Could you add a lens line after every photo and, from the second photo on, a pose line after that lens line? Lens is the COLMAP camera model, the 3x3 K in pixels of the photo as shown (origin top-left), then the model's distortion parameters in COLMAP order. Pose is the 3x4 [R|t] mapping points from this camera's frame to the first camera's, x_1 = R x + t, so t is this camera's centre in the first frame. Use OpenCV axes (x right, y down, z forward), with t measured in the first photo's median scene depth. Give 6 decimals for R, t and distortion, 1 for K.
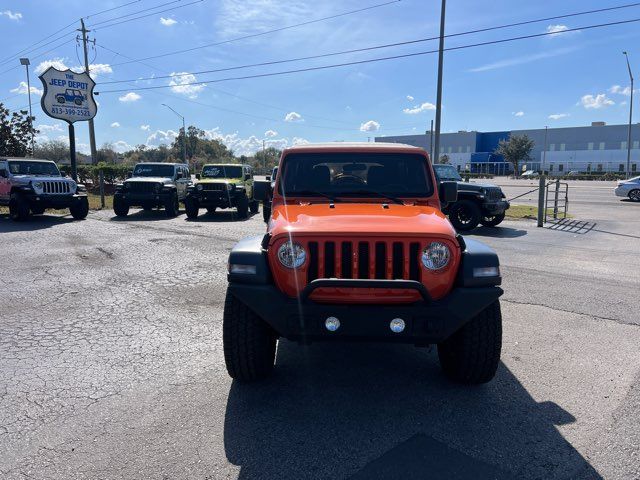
lens RADIAL K [[522.3, 0, 358.9], [0, 522.3, 225.2], [0, 0, 1]] dist [0.012305, -0.001272]
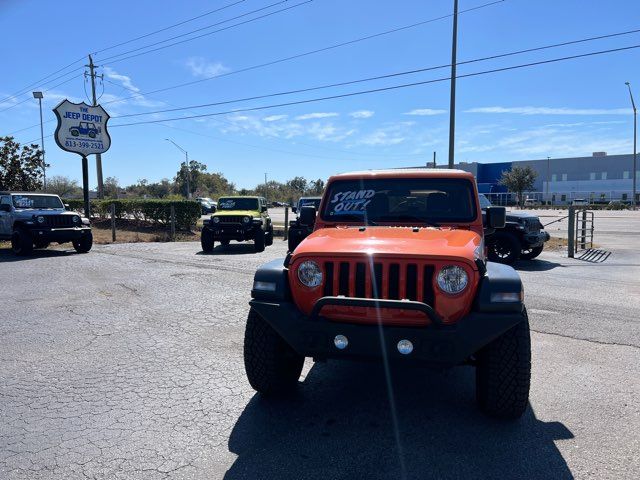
lens RADIAL K [[480.2, 0, 320.0], [0, 480.2, 240.0], [0, 0, 1]] dist [0.025717, -0.002169]
pose [[0.999961, -0.008358, 0.002829, -0.101974], [0.008439, 0.999515, -0.029969, -0.005527], [-0.002577, 0.029992, 0.999547, 0.086616]]
